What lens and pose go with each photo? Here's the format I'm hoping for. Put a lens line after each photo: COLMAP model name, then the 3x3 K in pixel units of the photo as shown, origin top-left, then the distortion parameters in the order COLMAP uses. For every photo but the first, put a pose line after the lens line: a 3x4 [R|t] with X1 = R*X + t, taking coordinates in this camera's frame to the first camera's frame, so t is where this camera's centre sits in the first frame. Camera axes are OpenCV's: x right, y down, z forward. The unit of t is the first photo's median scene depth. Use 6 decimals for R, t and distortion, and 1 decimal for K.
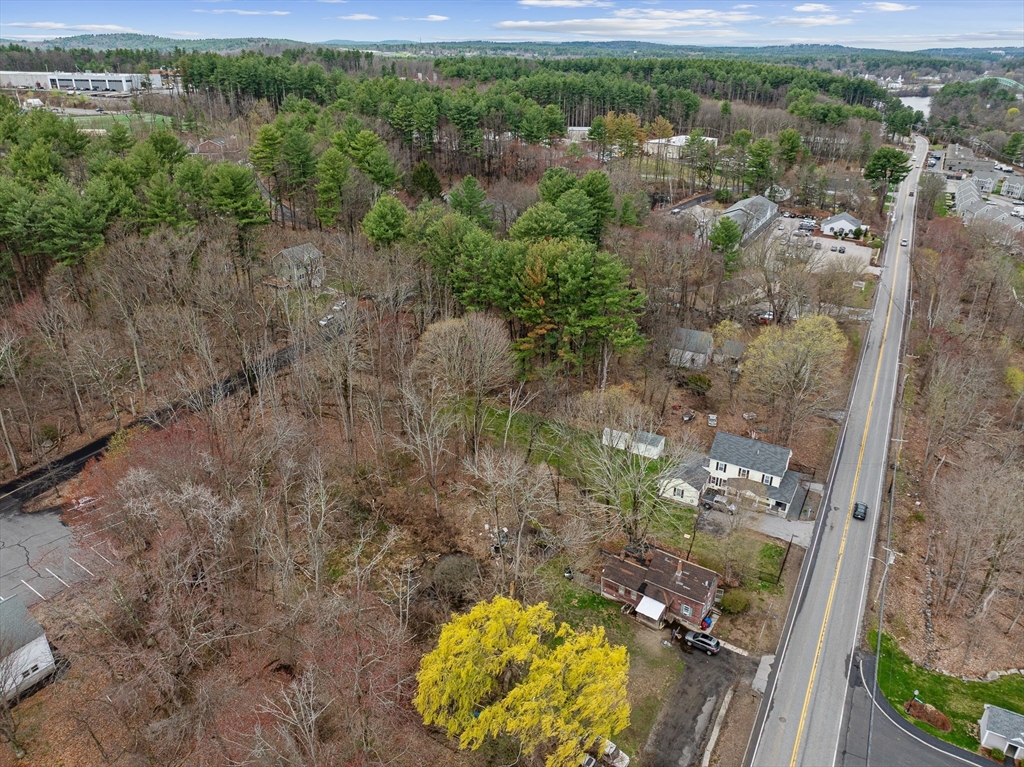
lens RADIAL K [[722.2, 0, 515.6], [0, 722.2, 379.9], [0, 0, 1]] dist [-0.053165, 0.027029]
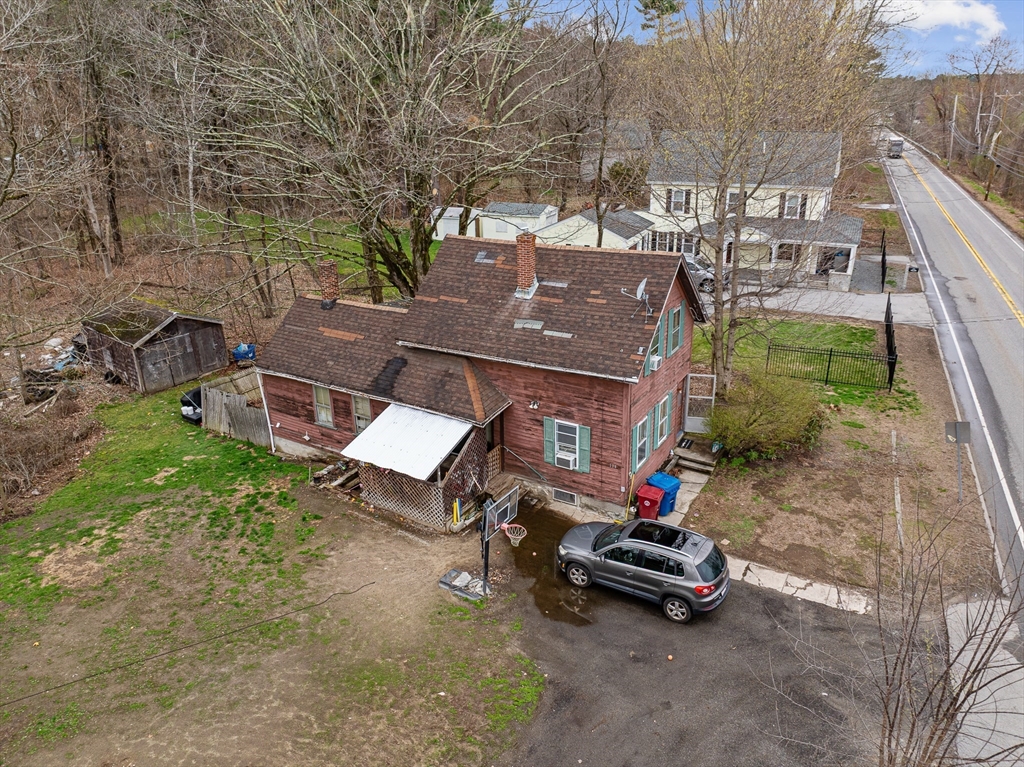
lens RADIAL K [[721.4, 0, 515.6], [0, 721.4, 380.1], [0, 0, 1]] dist [-0.039874, 0.004776]
pose [[0.996873, -0.050687, 0.060623, 0.167417], [0.054383, 0.996658, -0.060956, 0.251755], [-0.057331, 0.064063, 0.996298, 0.616410]]
